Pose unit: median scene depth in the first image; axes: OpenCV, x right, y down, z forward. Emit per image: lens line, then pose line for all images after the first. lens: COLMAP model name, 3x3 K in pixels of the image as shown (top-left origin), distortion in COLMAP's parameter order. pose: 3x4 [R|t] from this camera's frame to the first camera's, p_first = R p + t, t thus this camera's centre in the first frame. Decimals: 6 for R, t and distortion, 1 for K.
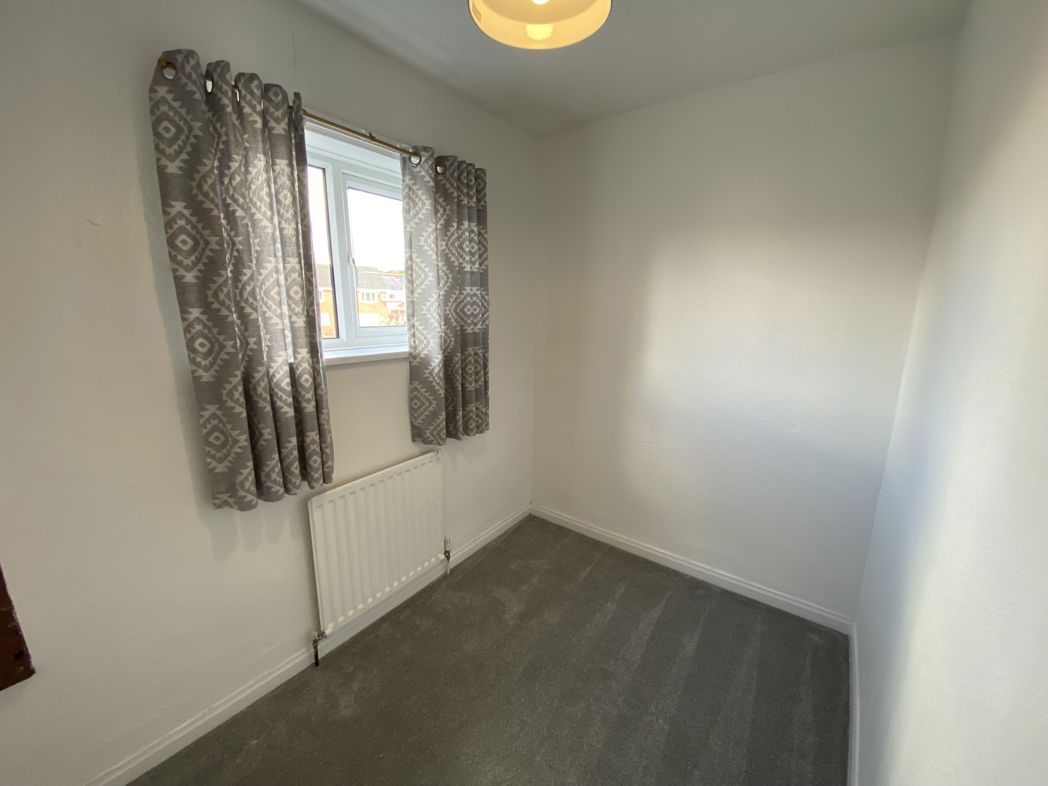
lens RADIAL K [[424.4, 0, 520.0], [0, 424.4, 394.8], [0, 0, 1]] dist [0.038624, -0.031146]
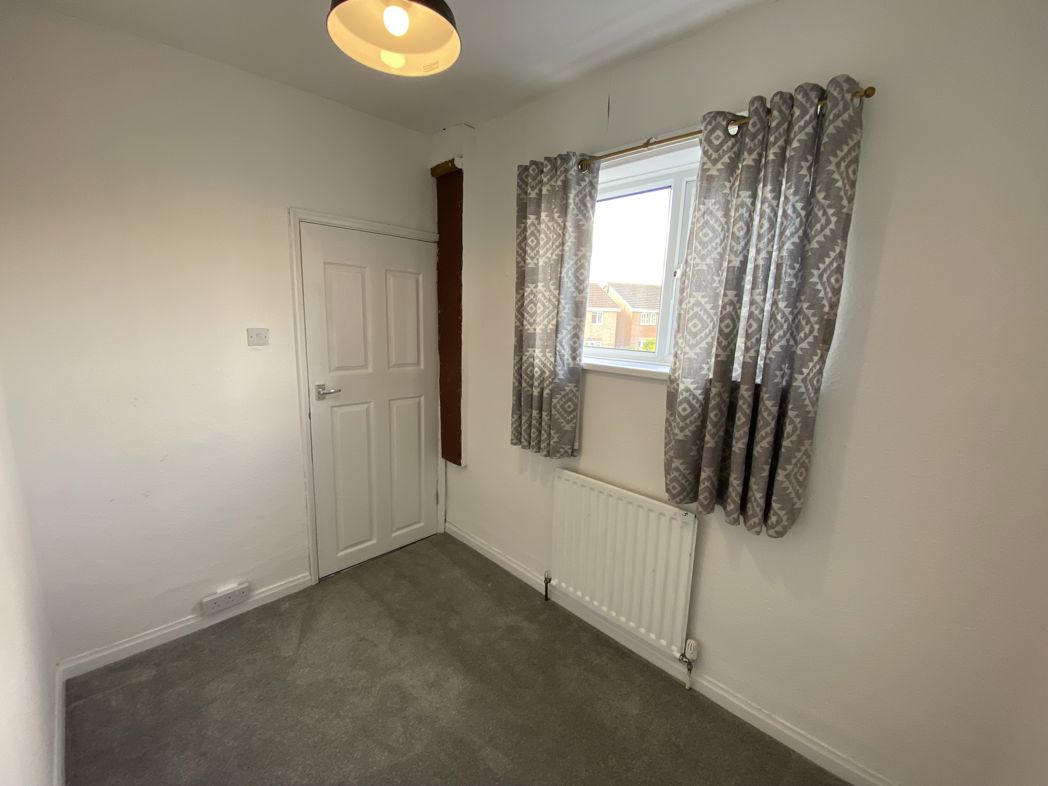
lens RADIAL K [[424.4, 0, 520.0], [0, 424.4, 394.8], [0, 0, 1]] dist [0.038624, -0.031146]
pose [[-0.152520, 0.167336, -0.974031, 0.622607], [-0.242009, 0.949232, 0.200971, -0.163780], [0.958212, 0.266376, -0.104280, 0.837648]]
